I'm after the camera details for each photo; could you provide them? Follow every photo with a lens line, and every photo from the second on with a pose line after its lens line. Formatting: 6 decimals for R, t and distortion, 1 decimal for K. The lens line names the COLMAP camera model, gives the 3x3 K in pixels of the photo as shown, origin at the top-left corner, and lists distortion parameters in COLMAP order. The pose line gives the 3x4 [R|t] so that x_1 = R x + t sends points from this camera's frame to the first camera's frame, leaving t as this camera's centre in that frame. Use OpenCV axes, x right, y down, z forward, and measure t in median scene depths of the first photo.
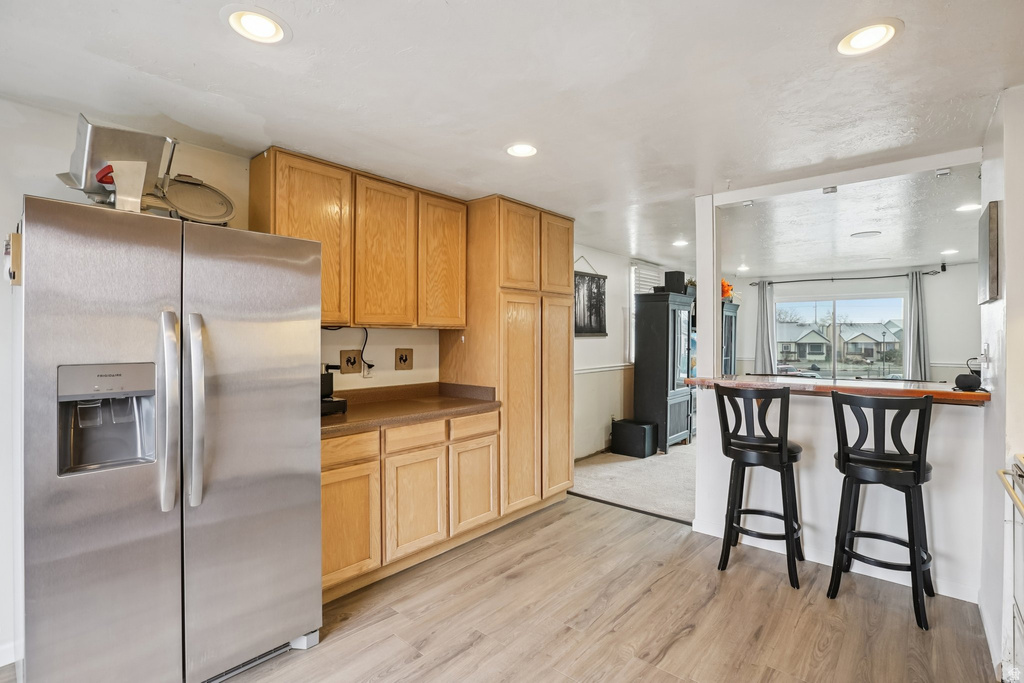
lens RADIAL K [[477.9, 0, 527.2], [0, 477.9, 339.6], [0, 0, 1]] dist [-0.018410, -0.000167]
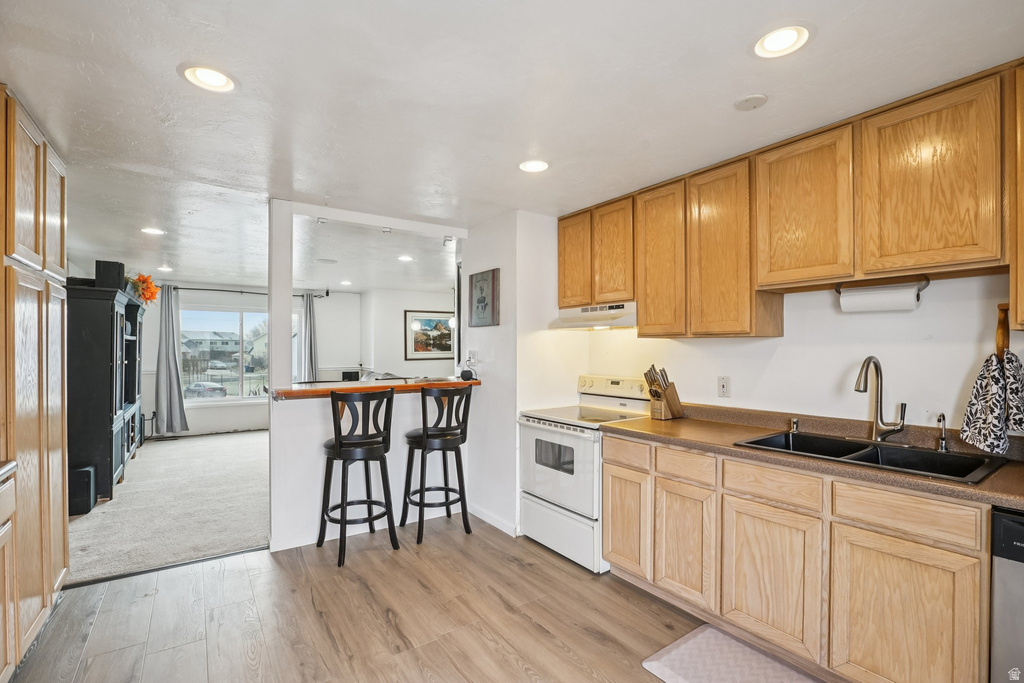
lens RADIAL K [[477.0, 0, 512.0], [0, 477.0, 341.5], [0, 0, 1]] dist [-0.016901, 0.000242]
pose [[0.267580, 0.011180, 0.963471, -0.565205], [0.003418, 0.999915, -0.012552, -0.004452], [-0.963530, 0.006652, 0.267519, 0.371688]]
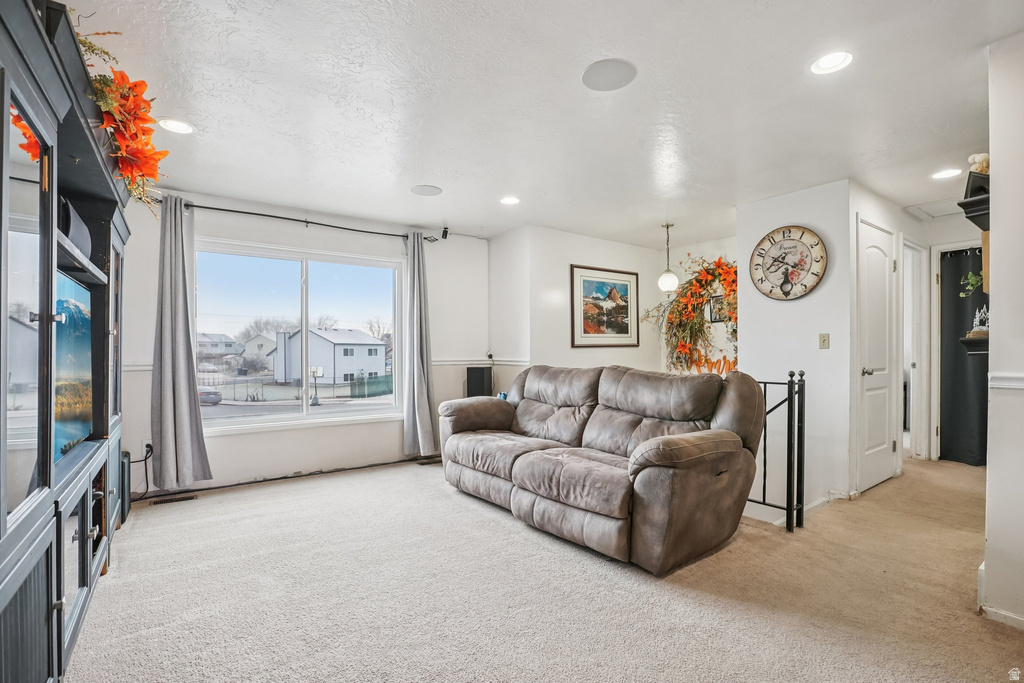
lens RADIAL K [[473.0, 0, 513.6], [0, 473.0, 347.8], [0, 0, 1]] dist [-0.030876, -0.000356]
pose [[0.238956, 0.003026, 0.971026, 0.395114], [0.006672, 0.999966, -0.004759, 0.084584], [-0.971008, 0.007616, 0.238927, 1.657811]]
